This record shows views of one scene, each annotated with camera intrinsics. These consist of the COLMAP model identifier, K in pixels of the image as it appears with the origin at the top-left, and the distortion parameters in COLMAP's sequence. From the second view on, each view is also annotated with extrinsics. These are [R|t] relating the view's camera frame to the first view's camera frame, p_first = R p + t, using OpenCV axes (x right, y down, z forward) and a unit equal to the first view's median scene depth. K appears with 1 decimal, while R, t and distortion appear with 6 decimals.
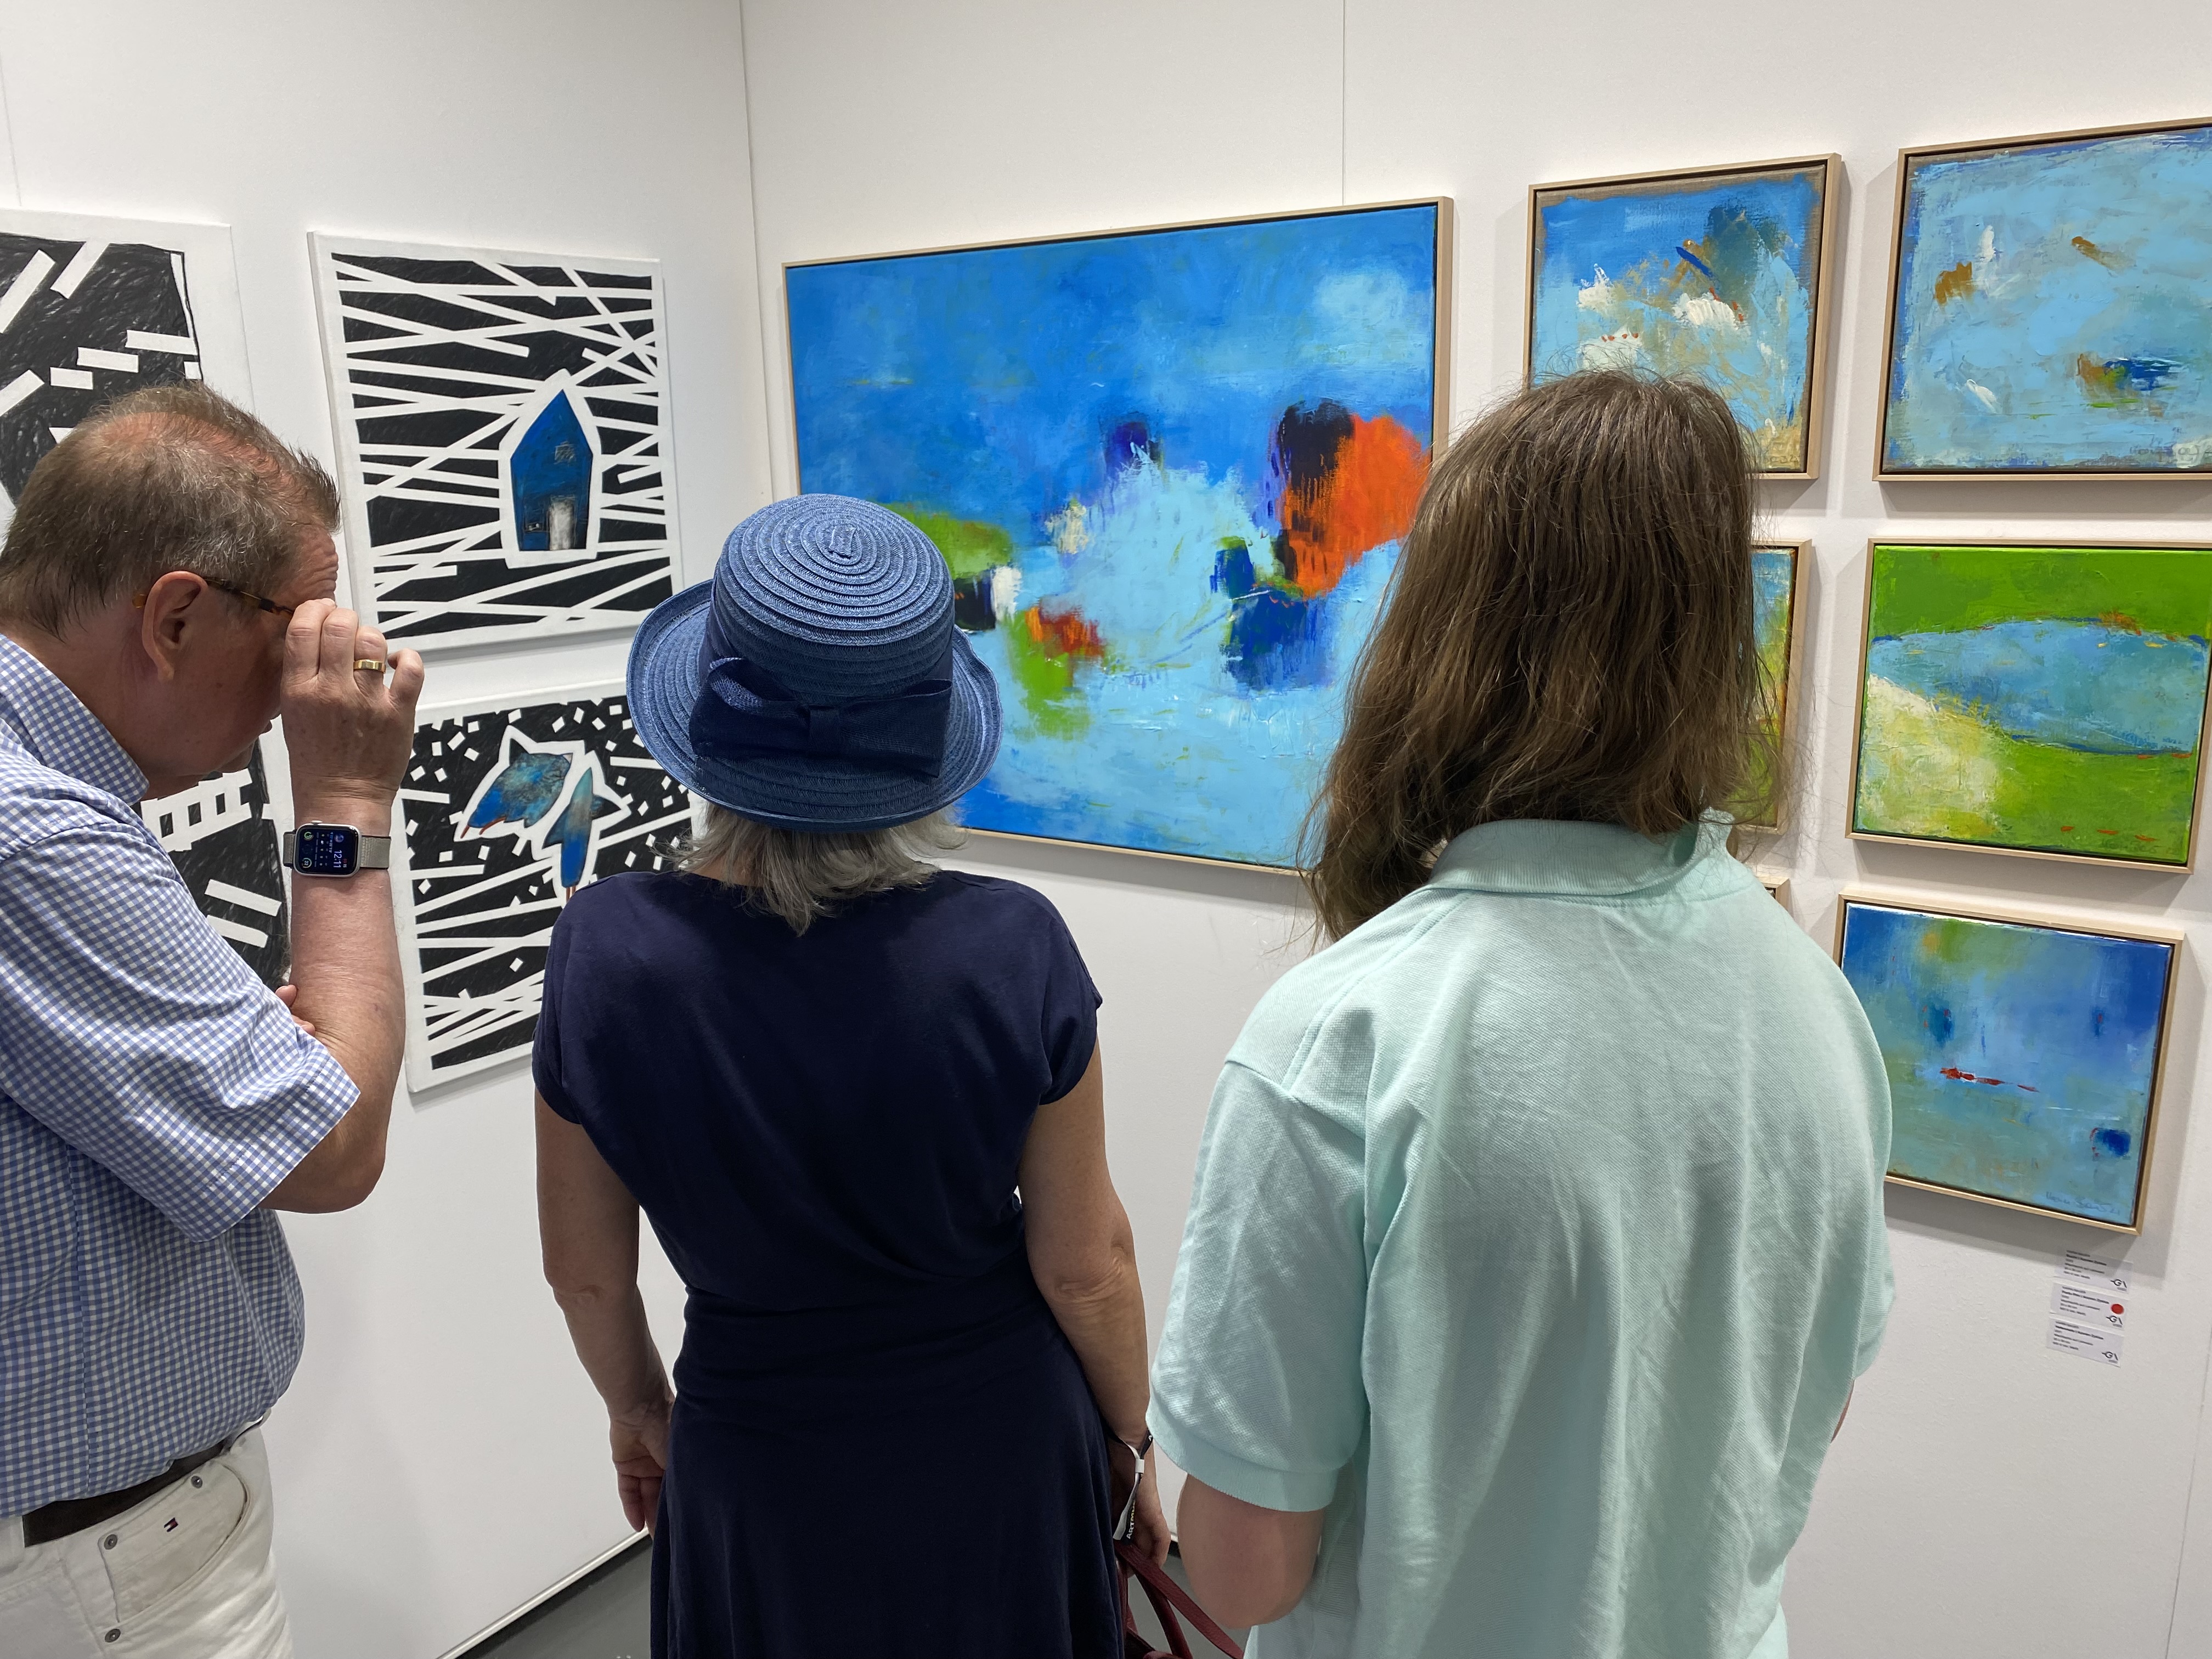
lens RADIAL K [[1709.2, 0, 1106.0], [0, 1709.2, 829.5], [0, 0, 1]] dist [0.014663, -0.010529]
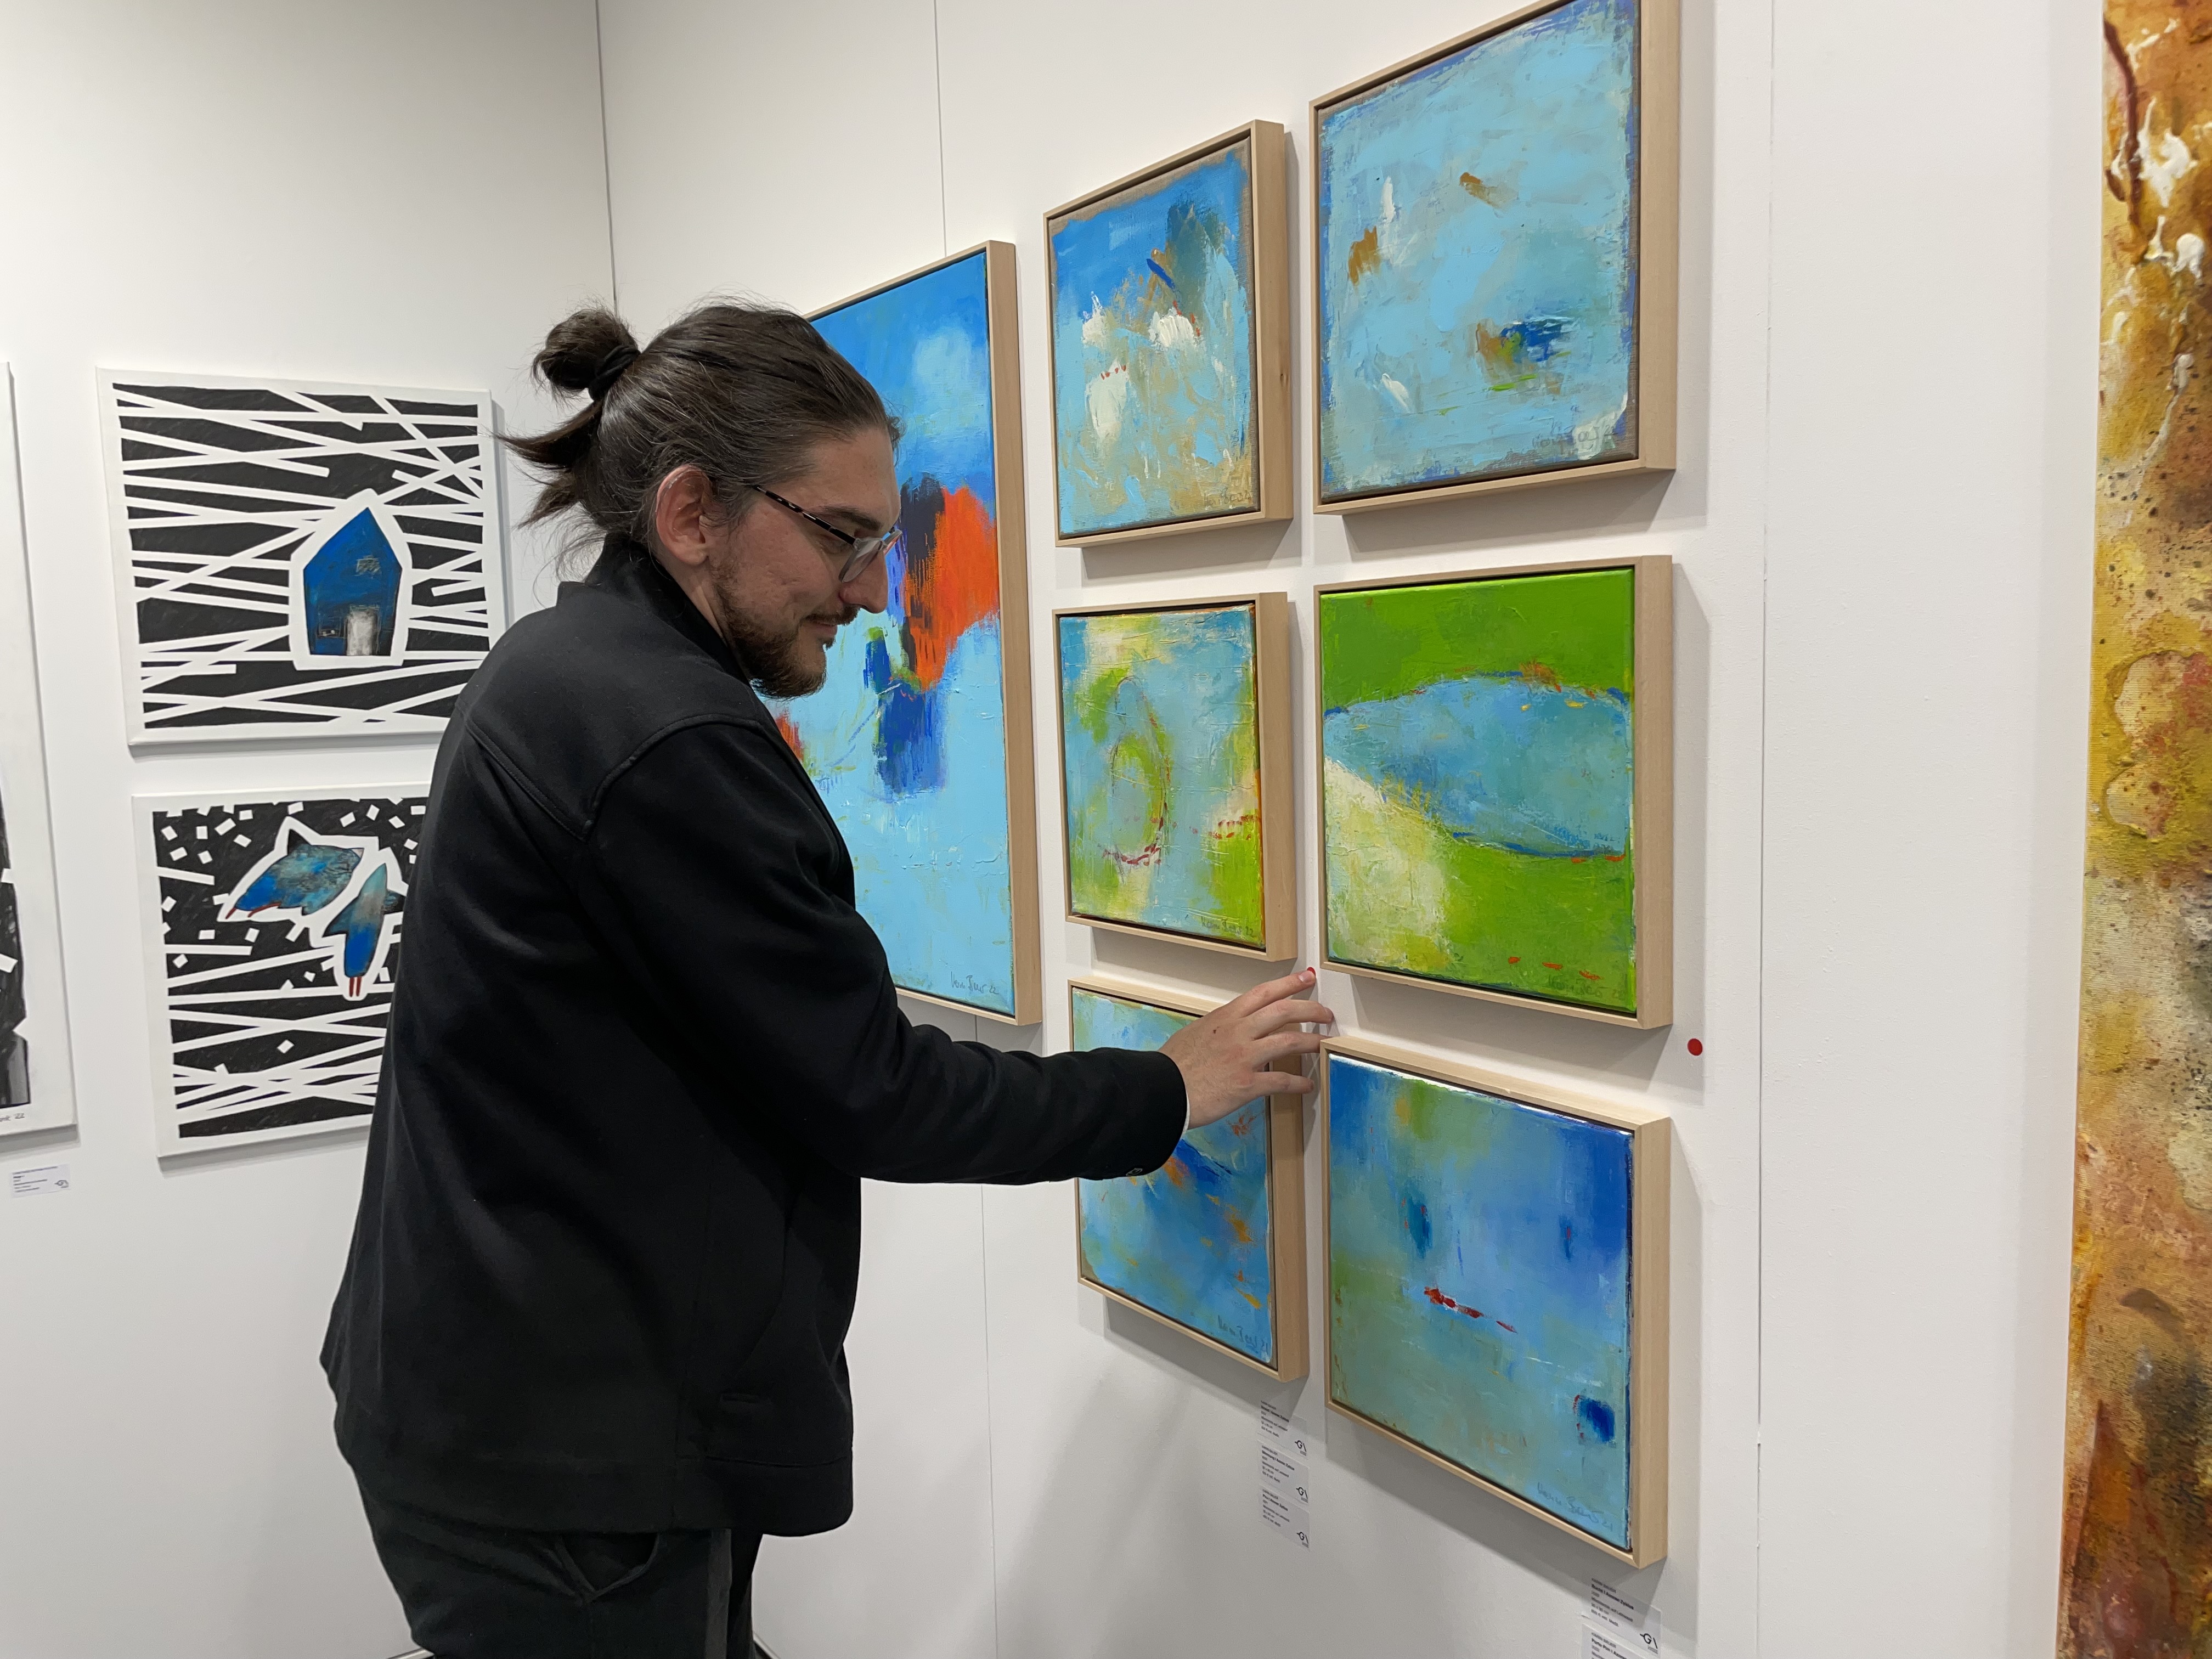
lens RADIAL K [[1663.3, 0, 1106.0], [0, 1663.3, 829.5], [0, 0, 1]] dist [0.088087, -0.114352]
pose [[0.935761, 0.027488, -0.351561, 0.561410], [-0.070716, 0.991333, -0.110717, 0.030781], [0.345471, 0.128465, 0.929595, 0.234367]]
